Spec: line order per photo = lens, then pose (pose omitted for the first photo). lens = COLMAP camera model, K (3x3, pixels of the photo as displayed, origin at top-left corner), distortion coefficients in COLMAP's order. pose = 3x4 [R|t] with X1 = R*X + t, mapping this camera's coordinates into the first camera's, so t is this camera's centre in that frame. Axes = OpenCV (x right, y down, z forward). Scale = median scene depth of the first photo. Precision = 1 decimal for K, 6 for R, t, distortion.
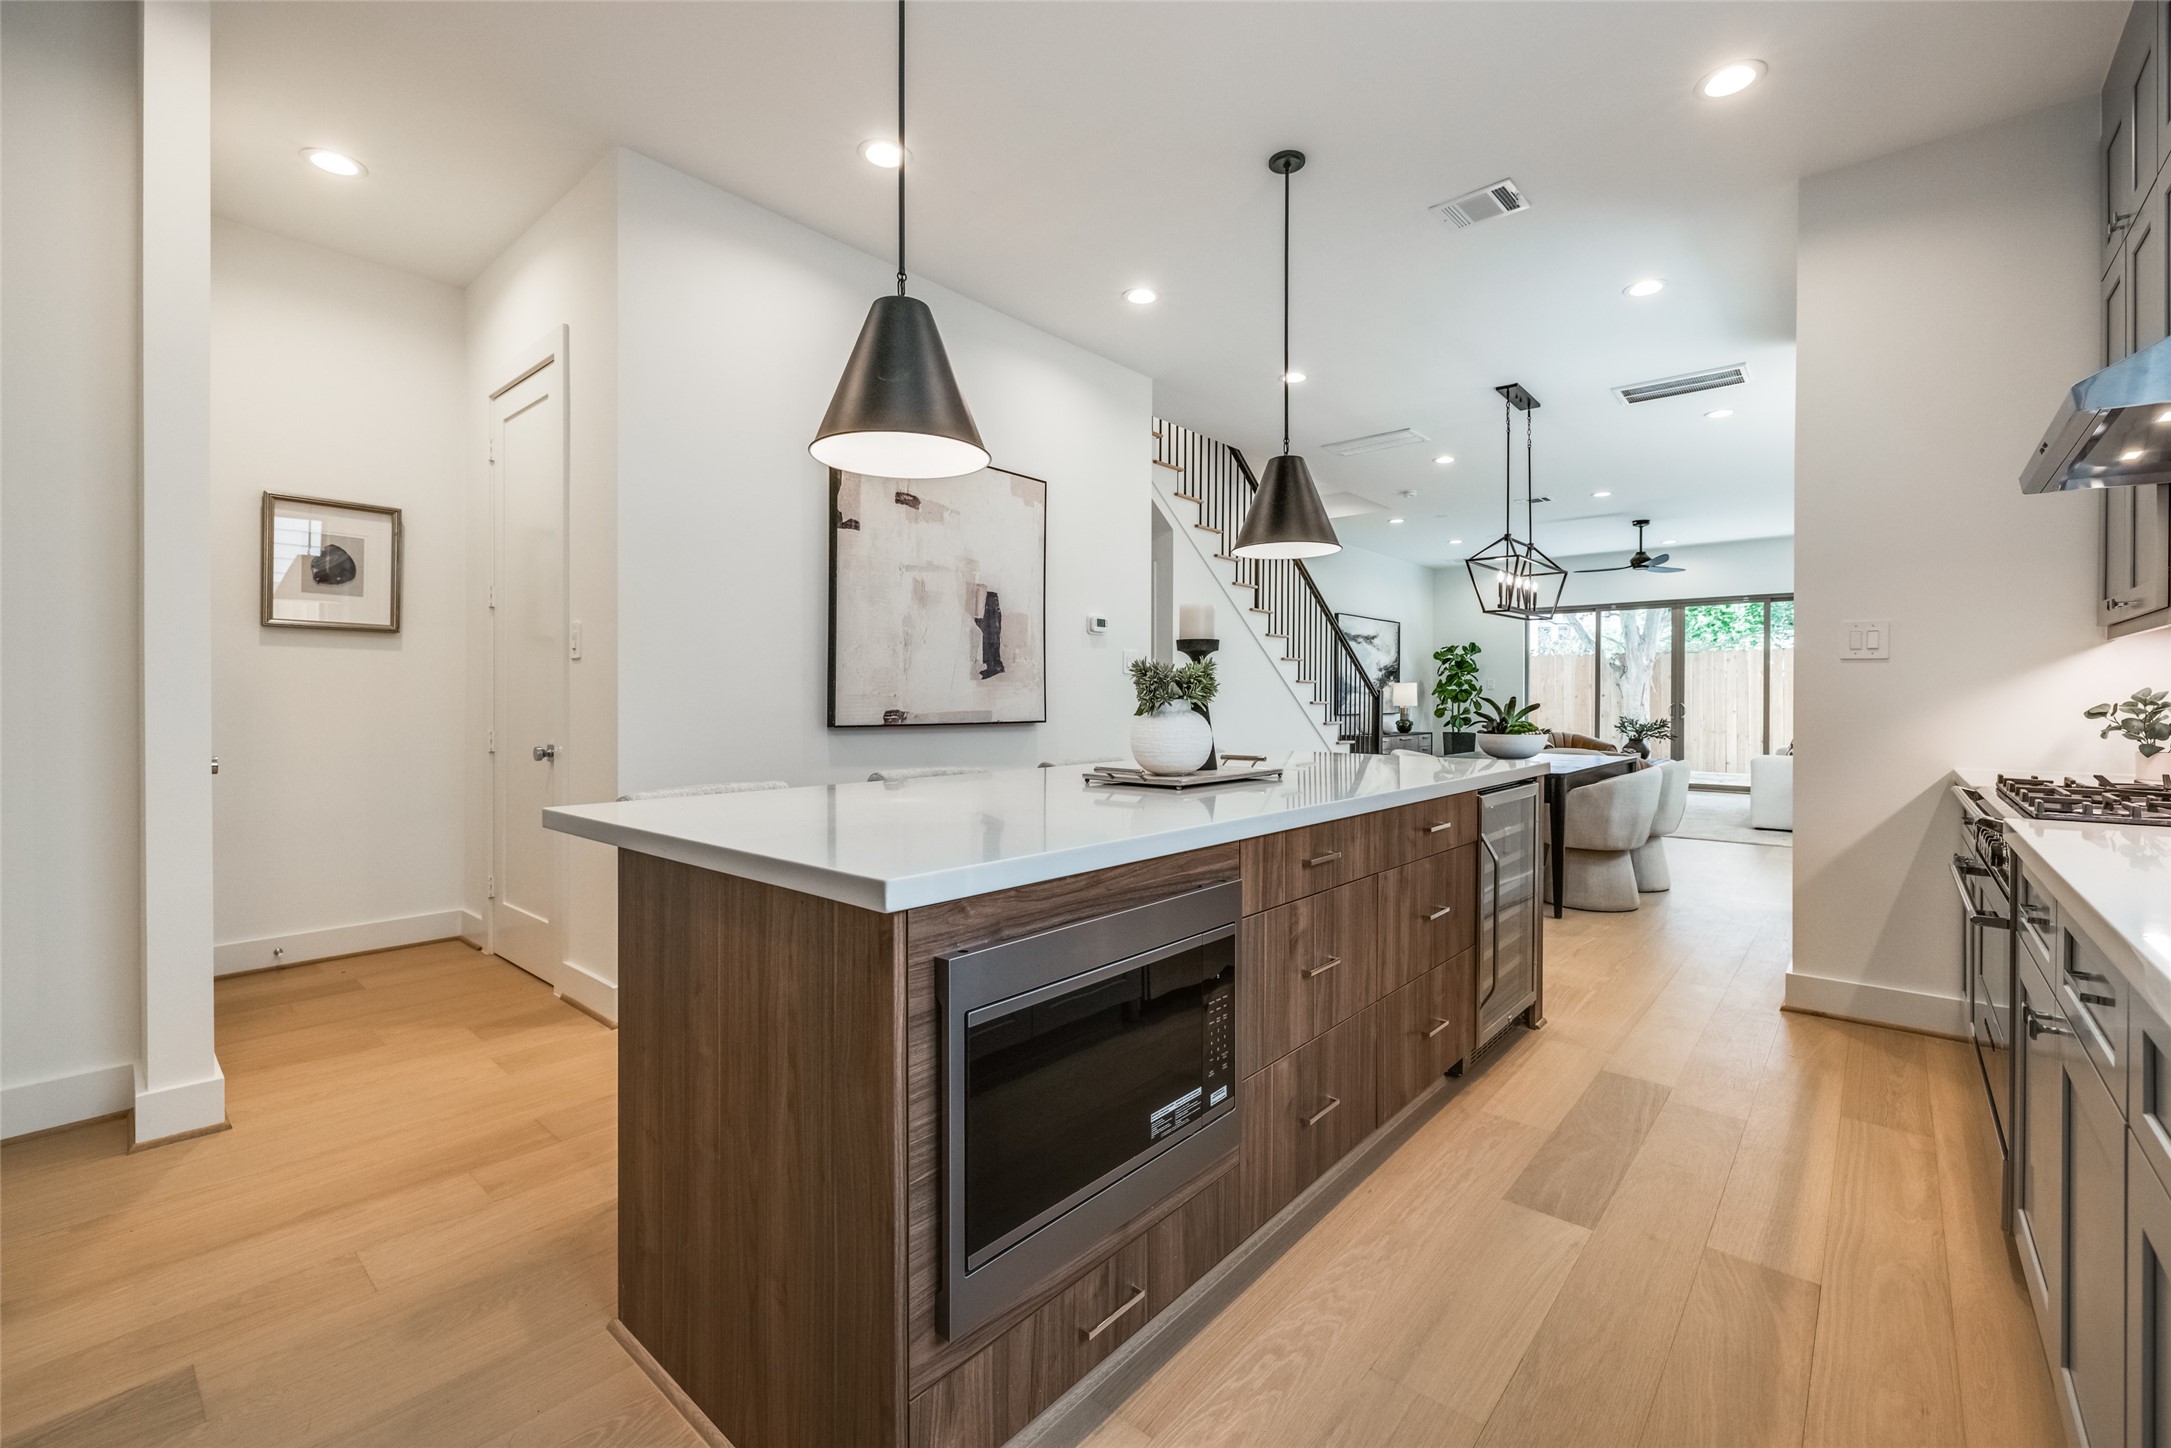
lens RADIAL K [[909.0, 0, 1095.7], [0, 909.0, 706.8], [0, 0, 1]] dist [-0.001998, 0.000517]
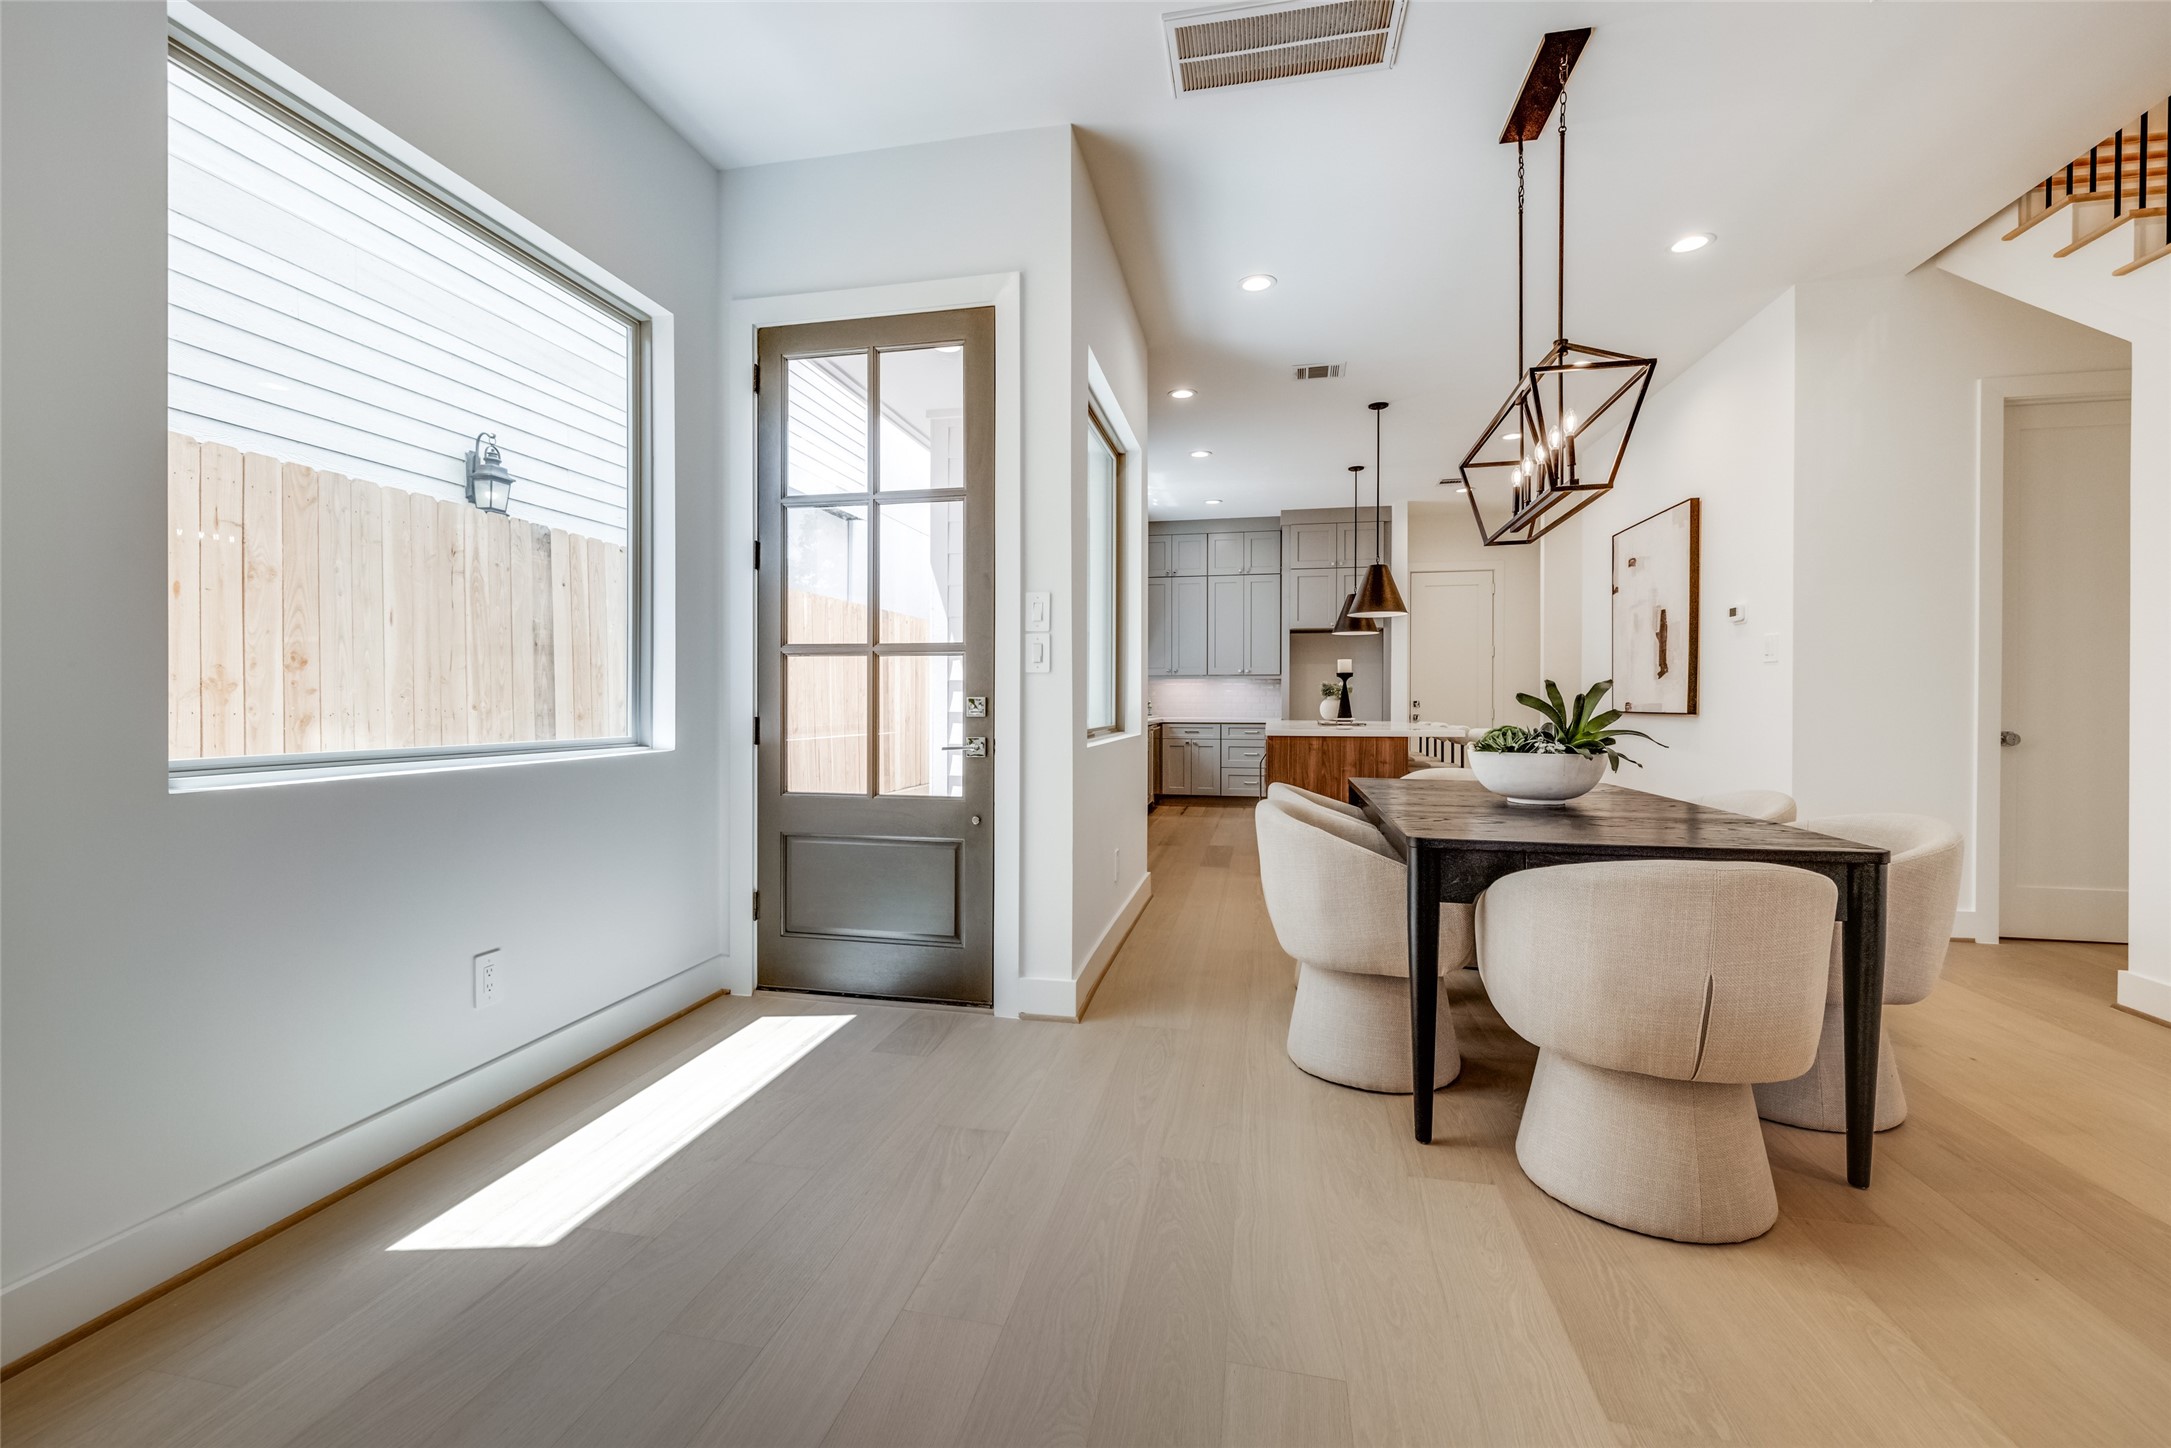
lens RADIAL K [[921.8, 0, 1051.6], [0, 921.8, 708.2], [0, 0, 1]] dist [0.000648, 0.000092]
pose [[-0.884977, 0.000113, -0.465634, 1.210451], [-0.006729, 0.999892, 0.013031, 0.000047], [0.465586, 0.014666, -0.884881, 1.701466]]
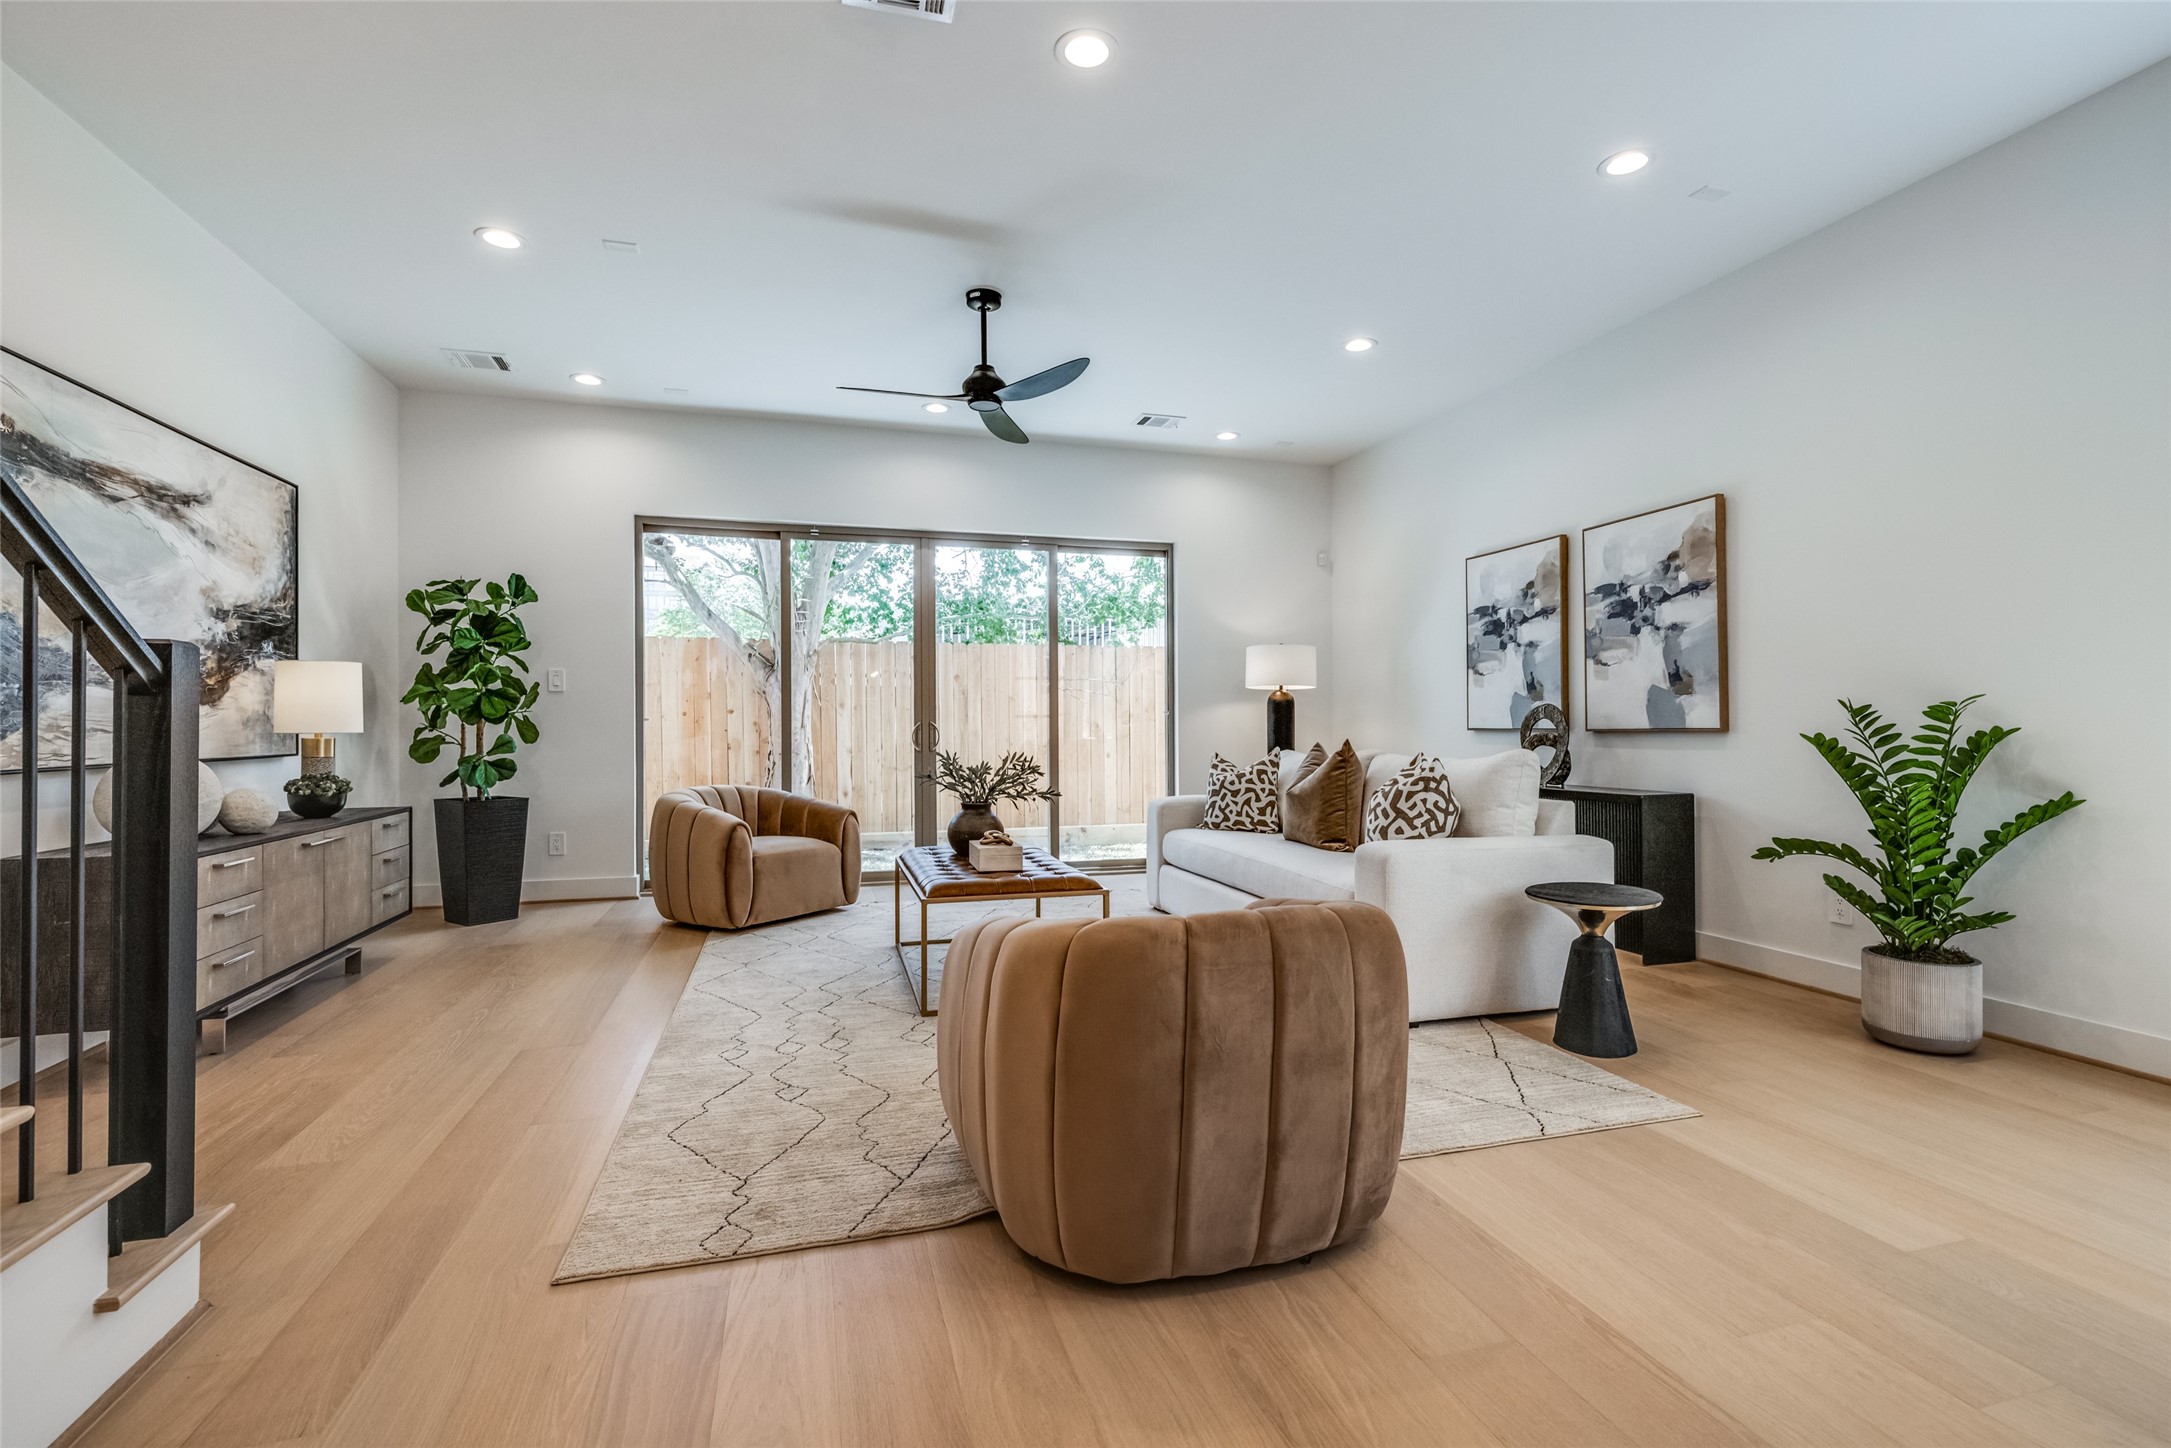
lens RADIAL K [[991.8, 0, 1102.5], [0, 991.8, 721.3], [0, 0, 1]] dist [-0.000157, 0.000247]
pose [[0.533994, -0.001415, 0.845487, 0.511733], [0.012103, 0.999909, -0.005971, 0.001279], [-0.845402, 0.013422, 0.533962, 1.544246]]
